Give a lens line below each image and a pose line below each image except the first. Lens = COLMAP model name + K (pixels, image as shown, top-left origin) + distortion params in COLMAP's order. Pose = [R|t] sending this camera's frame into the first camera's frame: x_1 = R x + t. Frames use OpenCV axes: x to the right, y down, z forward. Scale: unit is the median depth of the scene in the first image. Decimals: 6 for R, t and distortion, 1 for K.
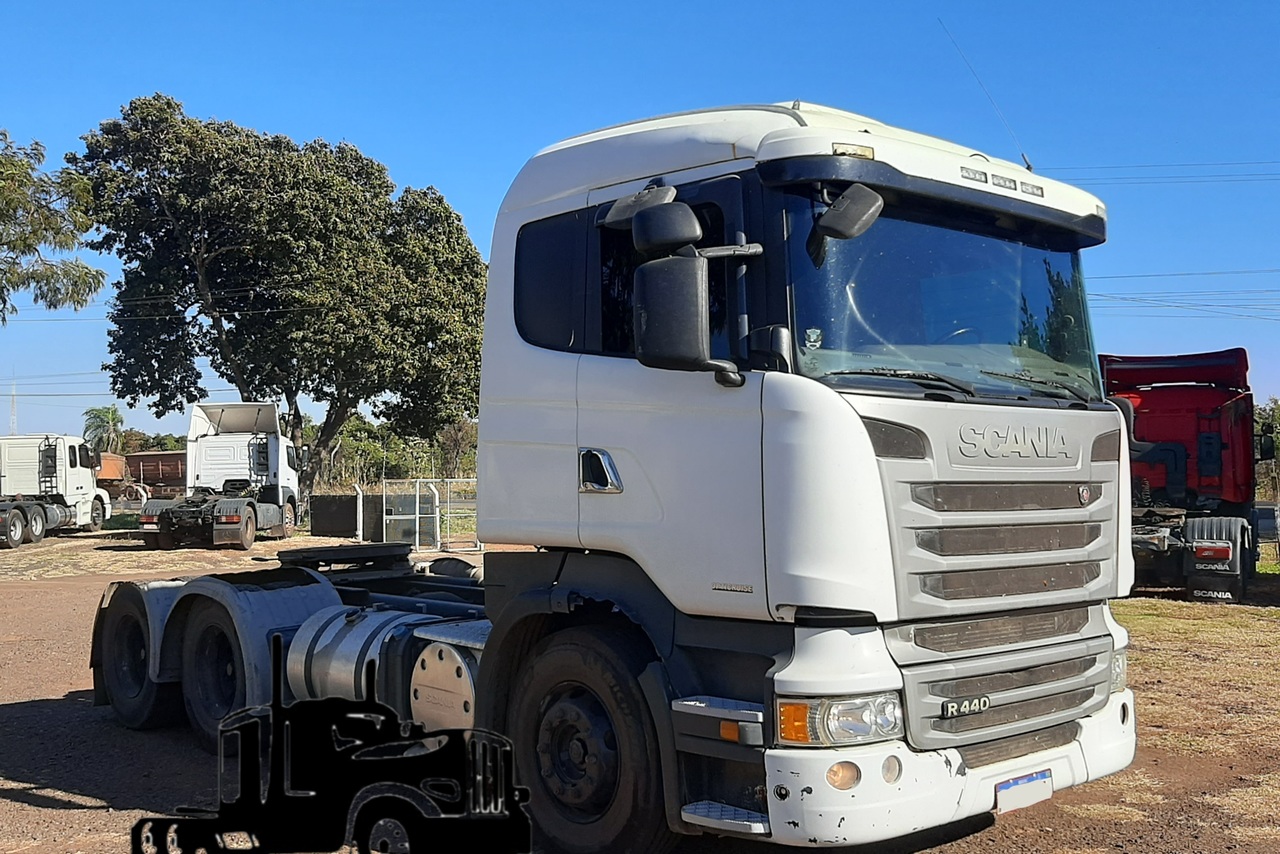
lens RADIAL K [[1315.7, 0, 588.8], [0, 1315.7, 409.7], [0, 0, 1]] dist [0.062492, 0.010565]
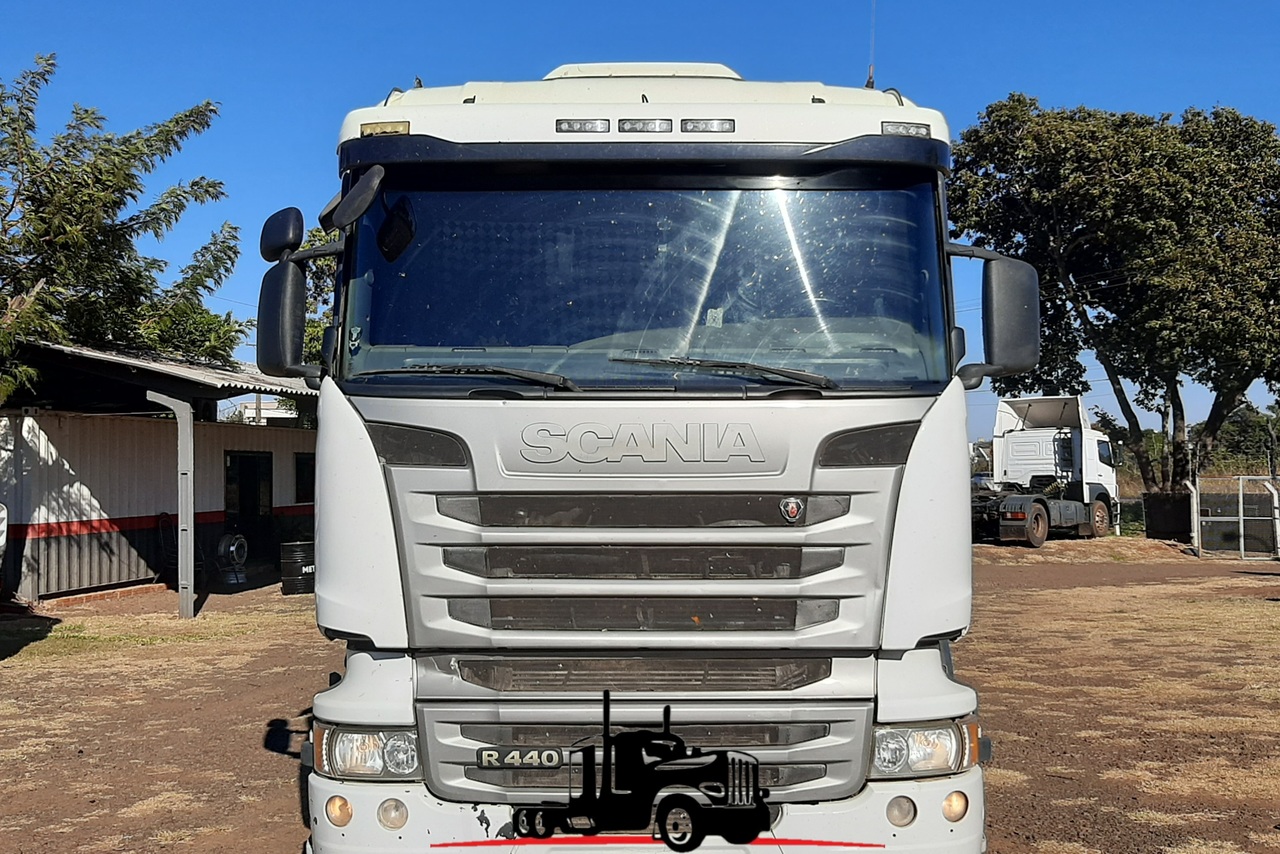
lens RADIAL K [[1308.2, 0, 640.0], [0, 1308.2, 427.0], [0, 0, 1]] dist [0.047384, -0.033981]
pose [[0.766194, -0.016764, -0.642391, 0.130734], [0.027908, 0.999585, 0.007200, 0.001417], [0.642004, -0.023444, 0.766343, 0.058786]]
